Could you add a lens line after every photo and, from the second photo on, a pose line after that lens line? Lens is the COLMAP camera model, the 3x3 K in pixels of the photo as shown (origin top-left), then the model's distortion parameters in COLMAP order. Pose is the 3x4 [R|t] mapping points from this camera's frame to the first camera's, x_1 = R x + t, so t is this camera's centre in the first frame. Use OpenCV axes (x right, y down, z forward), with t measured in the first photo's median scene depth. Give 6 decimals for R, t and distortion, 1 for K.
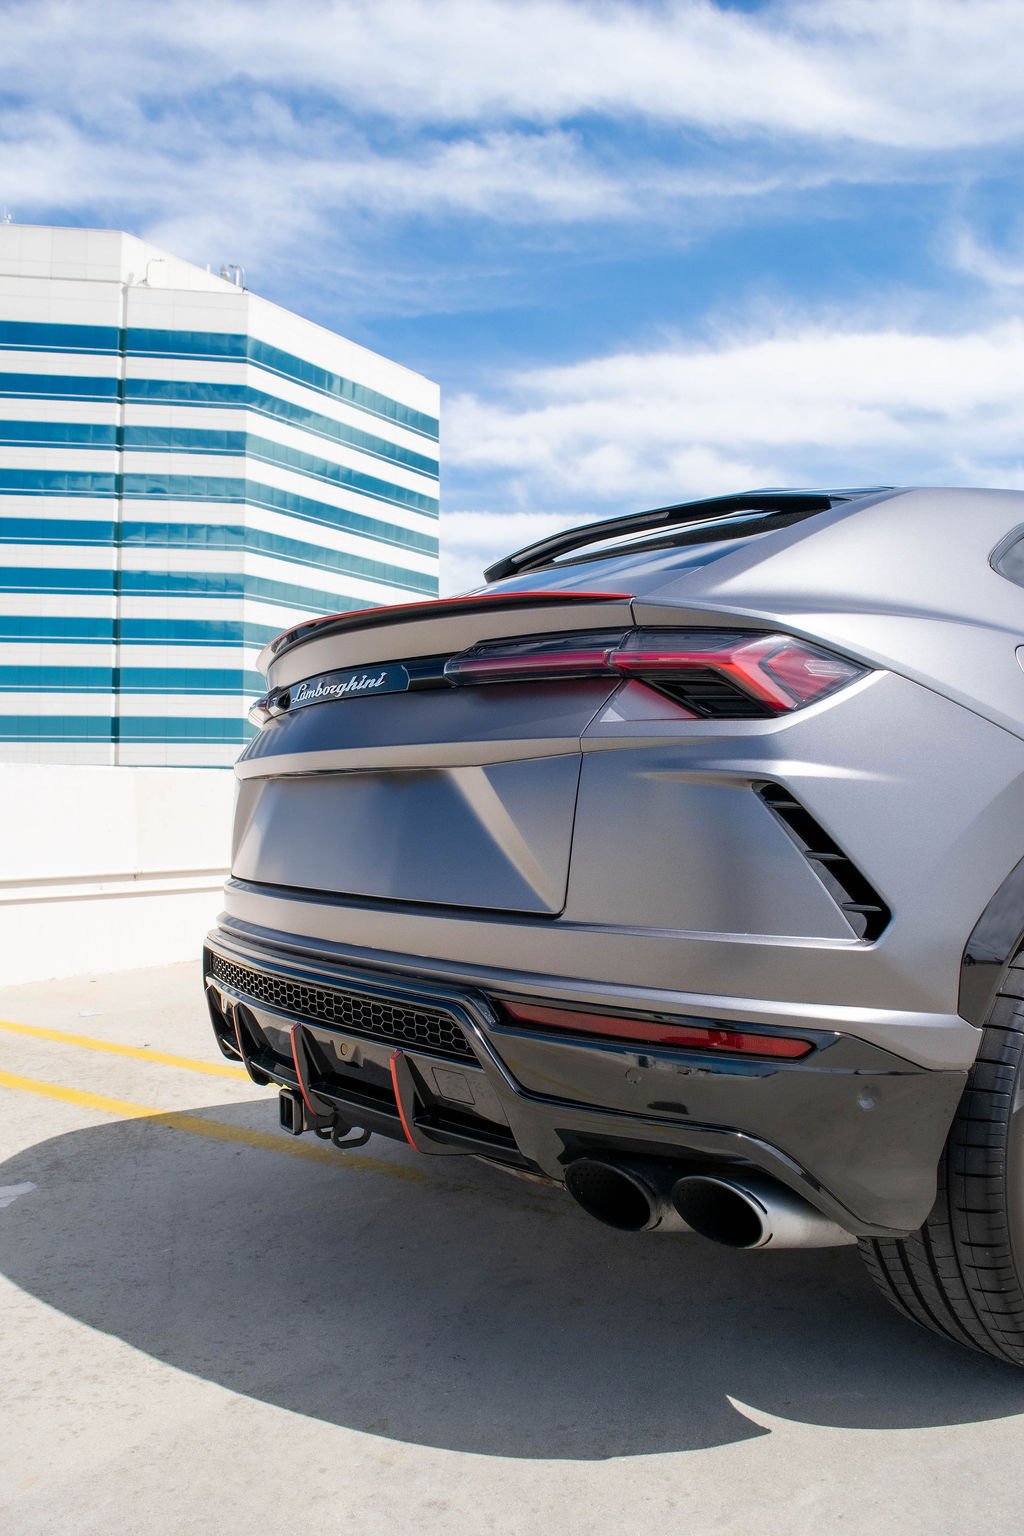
lens RADIAL K [[1224.5, 0, 508.7], [0, 1224.5, 779.2], [0, 0, 1]] dist [-0.088278, 0.015128]
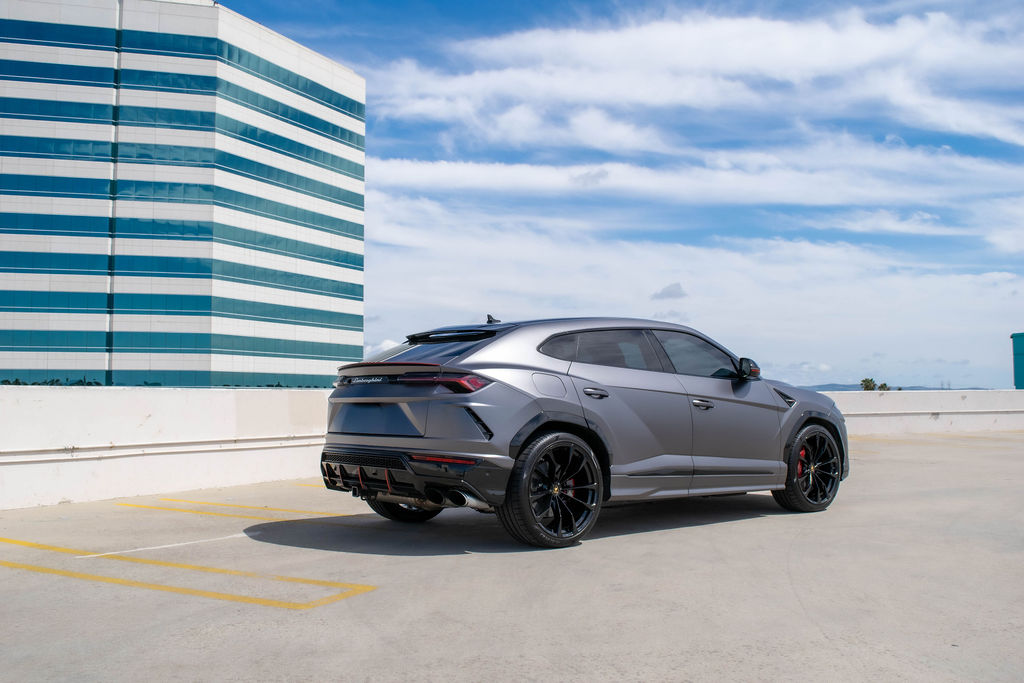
lens RADIAL K [[964.5, 0, 515.7], [0, 964.5, 354.8], [0, 0, 1]] dist [-0.076841, 0.012370]
pose [[0.994889, 0.002785, 0.100936, 0.011932], [-0.000183, 0.999668, -0.025779, -0.064047], [-0.100974, 0.025628, 0.994559, -1.698632]]
